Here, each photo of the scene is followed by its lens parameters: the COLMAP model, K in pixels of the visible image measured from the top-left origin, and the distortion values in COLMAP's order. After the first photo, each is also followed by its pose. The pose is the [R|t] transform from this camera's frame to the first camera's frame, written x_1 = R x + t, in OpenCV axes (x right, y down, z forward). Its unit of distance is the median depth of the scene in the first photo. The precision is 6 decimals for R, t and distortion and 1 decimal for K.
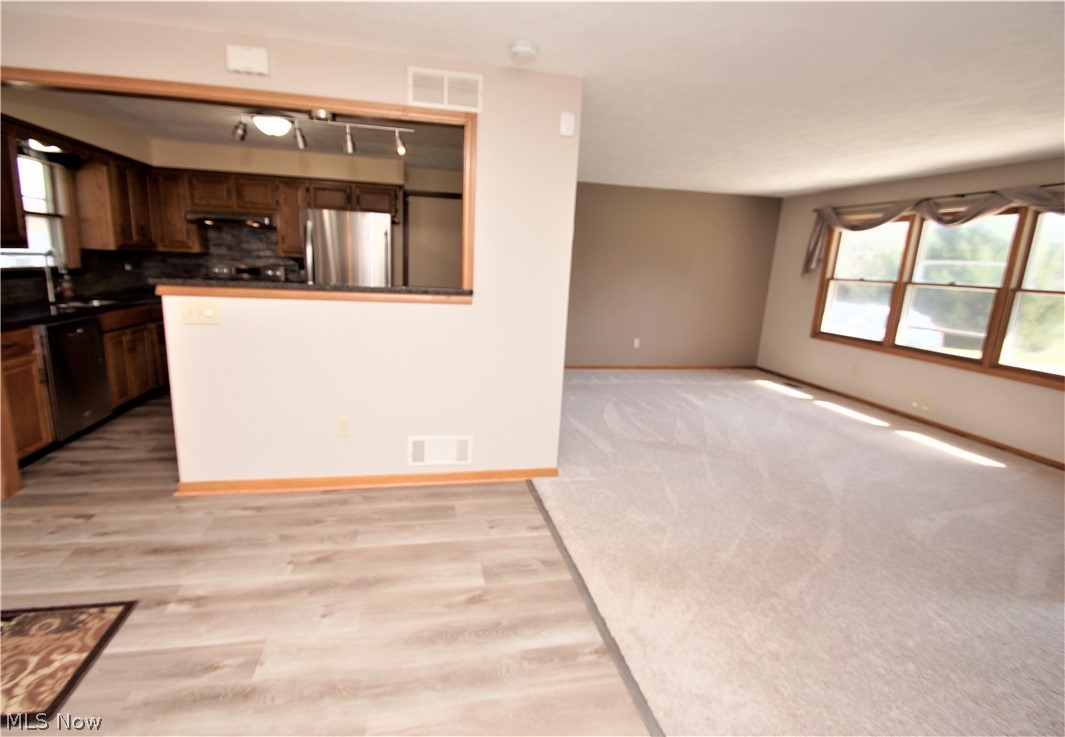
lens RADIAL K [[486.3, 0, 509.6], [0, 486.3, 368.8], [0, 0, 1]] dist [0.002260, -0.012548]
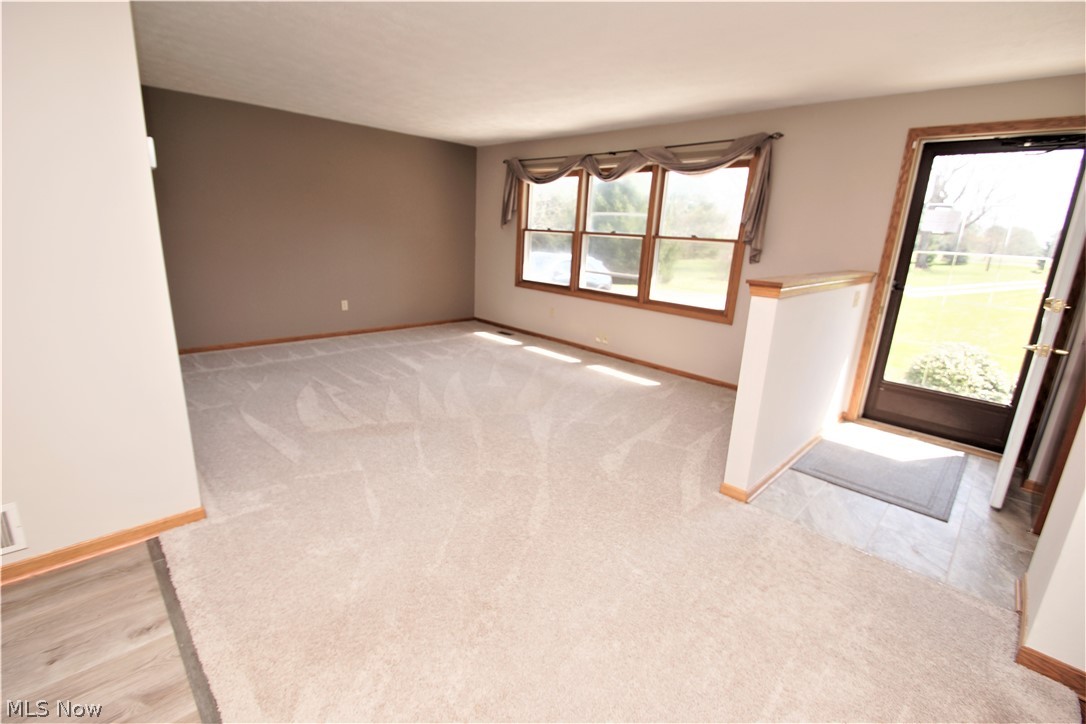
lens RADIAL K [[482.3, 0, 543.0], [0, 482.3, 362.0], [0, 0, 1]] dist [-0.000656, -0.000203]
pose [[0.829331, -0.149913, 0.538271, 0.125991], [0.106021, 0.988055, 0.111832, -0.019529], [-0.548607, -0.035678, 0.835319, 0.134127]]
